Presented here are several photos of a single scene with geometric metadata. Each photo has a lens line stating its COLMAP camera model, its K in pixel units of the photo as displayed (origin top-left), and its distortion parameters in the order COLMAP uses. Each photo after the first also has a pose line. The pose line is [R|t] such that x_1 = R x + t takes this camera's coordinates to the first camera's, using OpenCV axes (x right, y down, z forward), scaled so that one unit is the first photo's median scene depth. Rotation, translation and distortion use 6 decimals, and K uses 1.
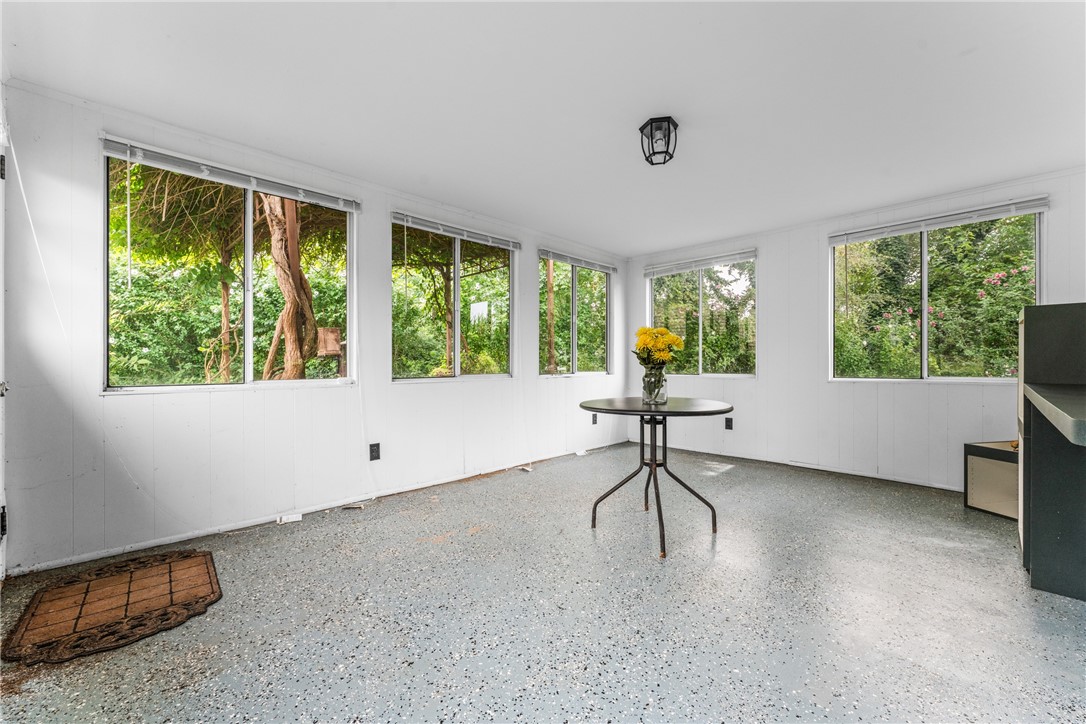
lens RADIAL K [[432.0, 0, 547.8], [0, 432.0, 364.1], [0, 0, 1]] dist [0.000670, 0.000007]
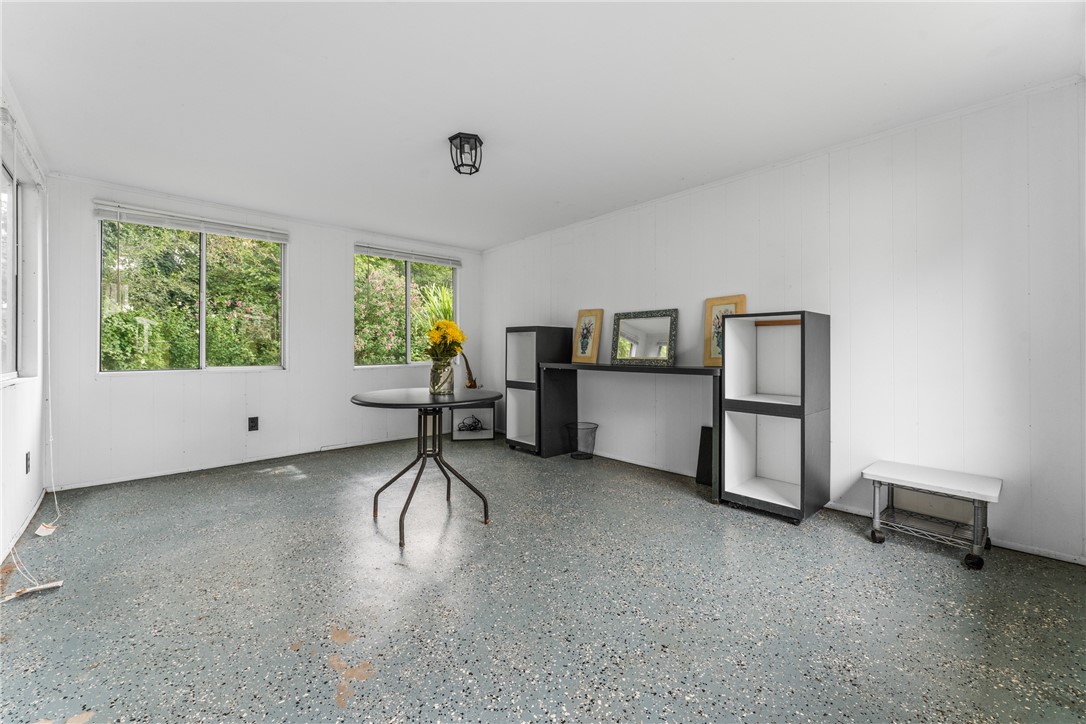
lens RADIAL K [[432.2, 0, 542.8], [0, 432.2, 350.6], [0, 0, 1]] dist [0.000991, 0.000074]
pose [[0.035278, 0.000868, 0.999377, -0.761758], [0.002608, 0.999996, -0.000961, -0.012144], [-0.999374, 0.002640, 0.035276, 0.696122]]
